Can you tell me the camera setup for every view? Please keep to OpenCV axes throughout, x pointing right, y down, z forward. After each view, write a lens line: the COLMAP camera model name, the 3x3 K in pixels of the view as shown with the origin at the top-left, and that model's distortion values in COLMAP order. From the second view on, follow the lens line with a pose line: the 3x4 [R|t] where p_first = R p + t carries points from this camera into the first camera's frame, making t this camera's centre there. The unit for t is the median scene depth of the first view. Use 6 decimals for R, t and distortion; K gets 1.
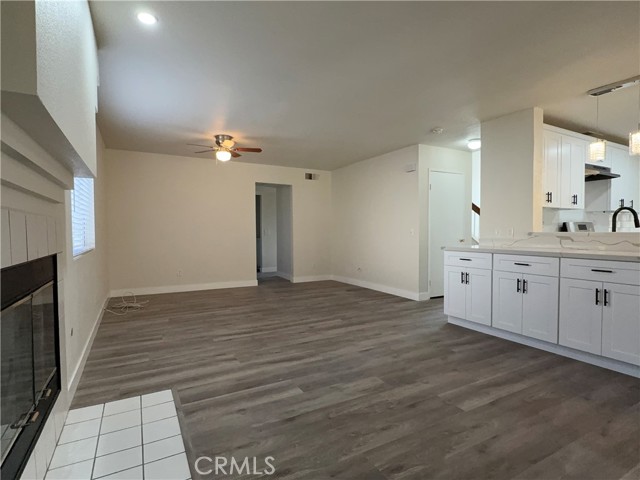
lens RADIAL K [[336.1, 0, 320.6], [0, 336.1, 242.6], [0, 0, 1]] dist [-0.001183, 0.000102]
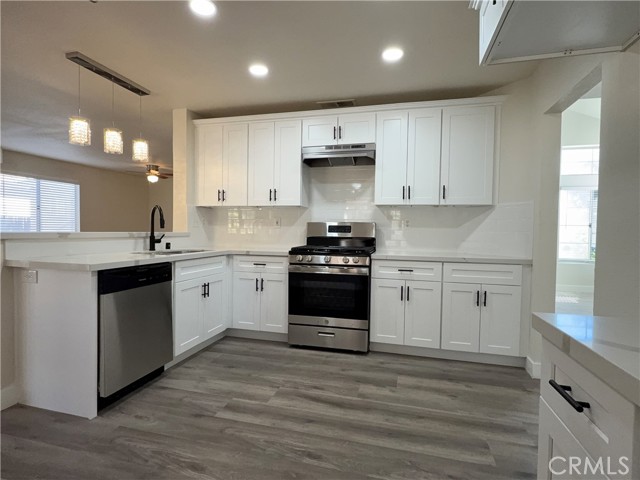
lens RADIAL K [[333.2, 0, 318.6], [0, 333.2, 240.2], [0, 0, 1]] dist [0.000287, 0.000651]
pose [[0.720585, 0.033170, -0.692572, 1.913893], [-0.040123, 0.999176, 0.006109, -0.034153], [0.692204, 0.023386, 0.721323, 0.656083]]
